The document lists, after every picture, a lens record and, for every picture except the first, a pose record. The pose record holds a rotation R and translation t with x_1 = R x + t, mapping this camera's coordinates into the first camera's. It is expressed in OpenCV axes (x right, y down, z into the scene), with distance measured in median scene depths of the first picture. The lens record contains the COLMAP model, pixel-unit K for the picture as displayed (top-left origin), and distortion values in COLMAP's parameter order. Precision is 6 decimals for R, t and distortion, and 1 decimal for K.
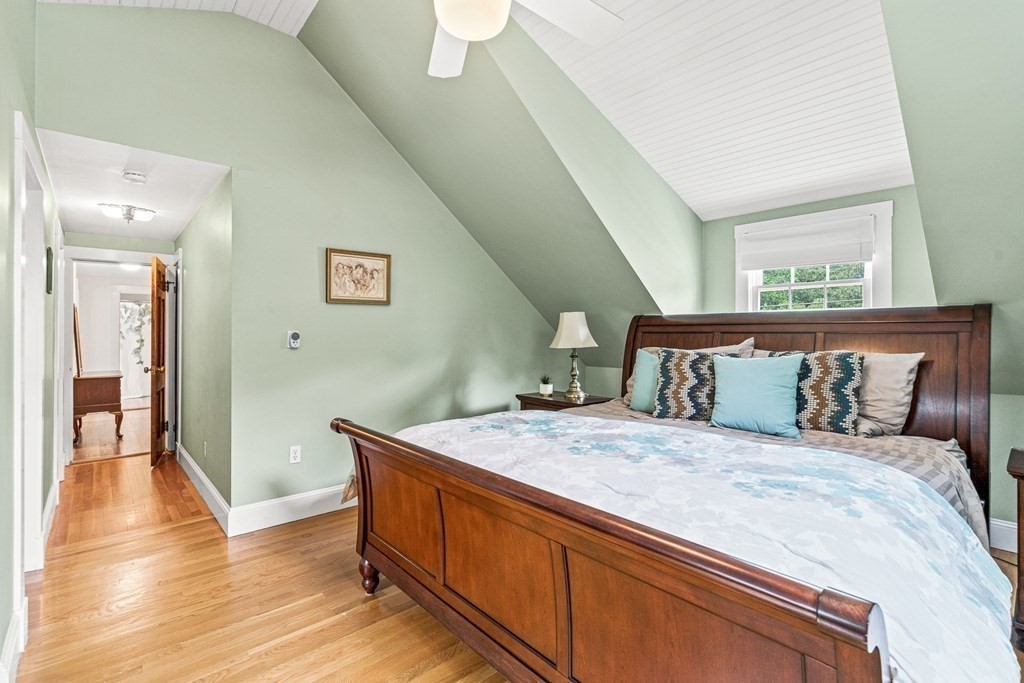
lens RADIAL K [[472.0, 0, 510.4], [0, 472.0, 332.2], [0, 0, 1]] dist [-0.001466, -0.000129]
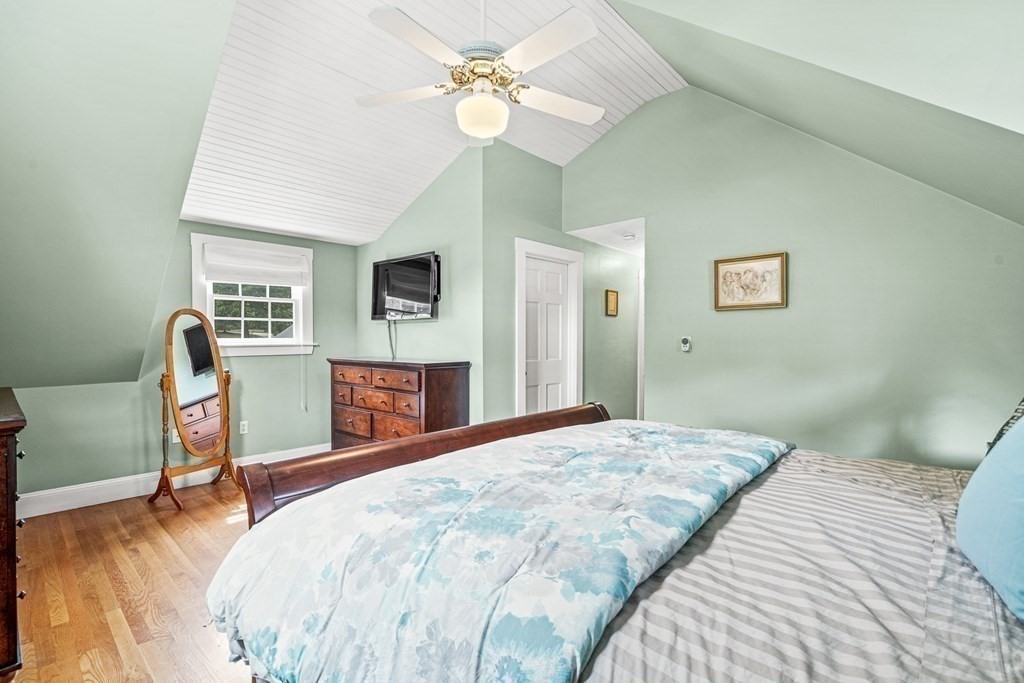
lens RADIAL K [[466.6, 0, 512.7], [0, 466.6, 342.4], [0, 0, 1]] dist [-0.001443, -0.000037]
pose [[0.109540, 0.008018, -0.993950, 0.620386], [0.001328, 0.999965, 0.008213, 0.001245], [0.993982, -0.002220, 0.109525, 0.412703]]
